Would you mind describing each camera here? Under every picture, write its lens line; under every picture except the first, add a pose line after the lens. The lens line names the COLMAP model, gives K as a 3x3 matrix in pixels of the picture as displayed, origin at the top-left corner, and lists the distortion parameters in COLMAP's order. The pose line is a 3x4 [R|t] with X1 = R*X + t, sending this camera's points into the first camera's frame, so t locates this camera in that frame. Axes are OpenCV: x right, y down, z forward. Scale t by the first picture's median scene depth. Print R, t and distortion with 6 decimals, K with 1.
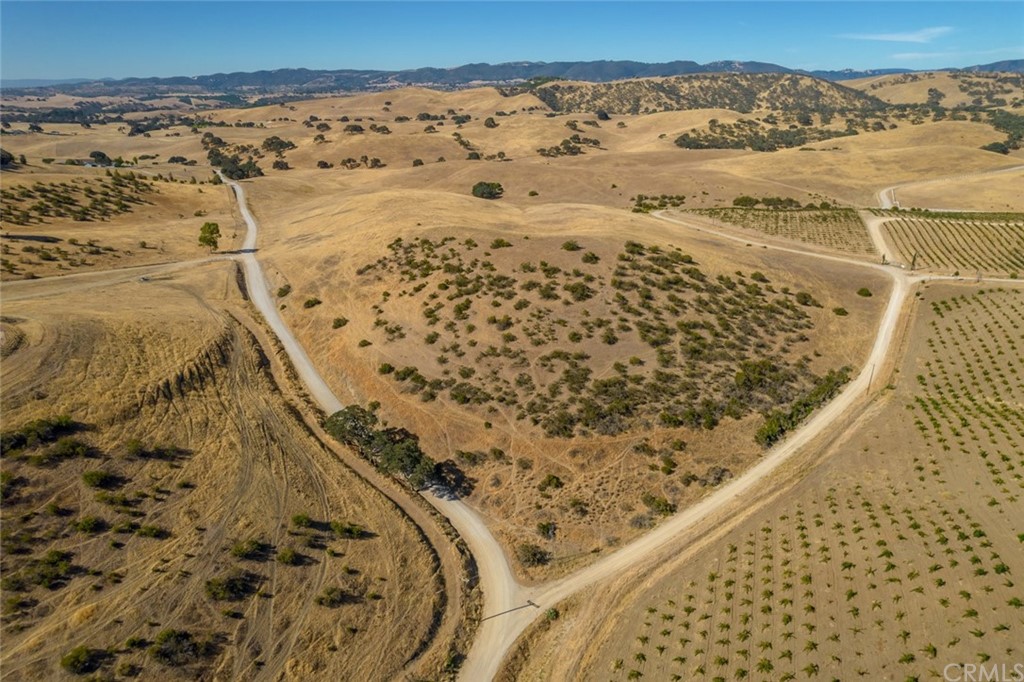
lens RADIAL K [[658.3, 0, 512.0], [0, 658.3, 341.0], [0, 0, 1]] dist [-0.086643, 0.084352]
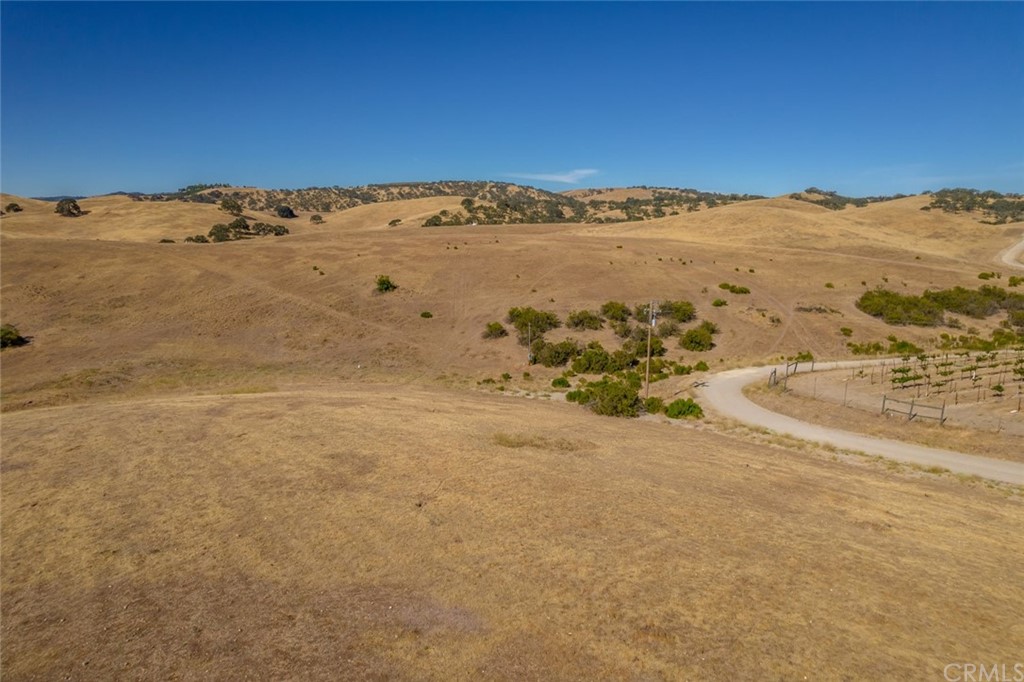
lens RADIAL K [[658.3, 0, 512.0], [0, 658.3, 341.0], [0, 0, 1]] dist [-0.086643, 0.084352]
pose [[0.891400, -0.077350, 0.446569, 0.027097], [0.161457, 0.974881, -0.153427, -0.054006], [-0.423484, 0.208866, 0.881497, 0.242687]]
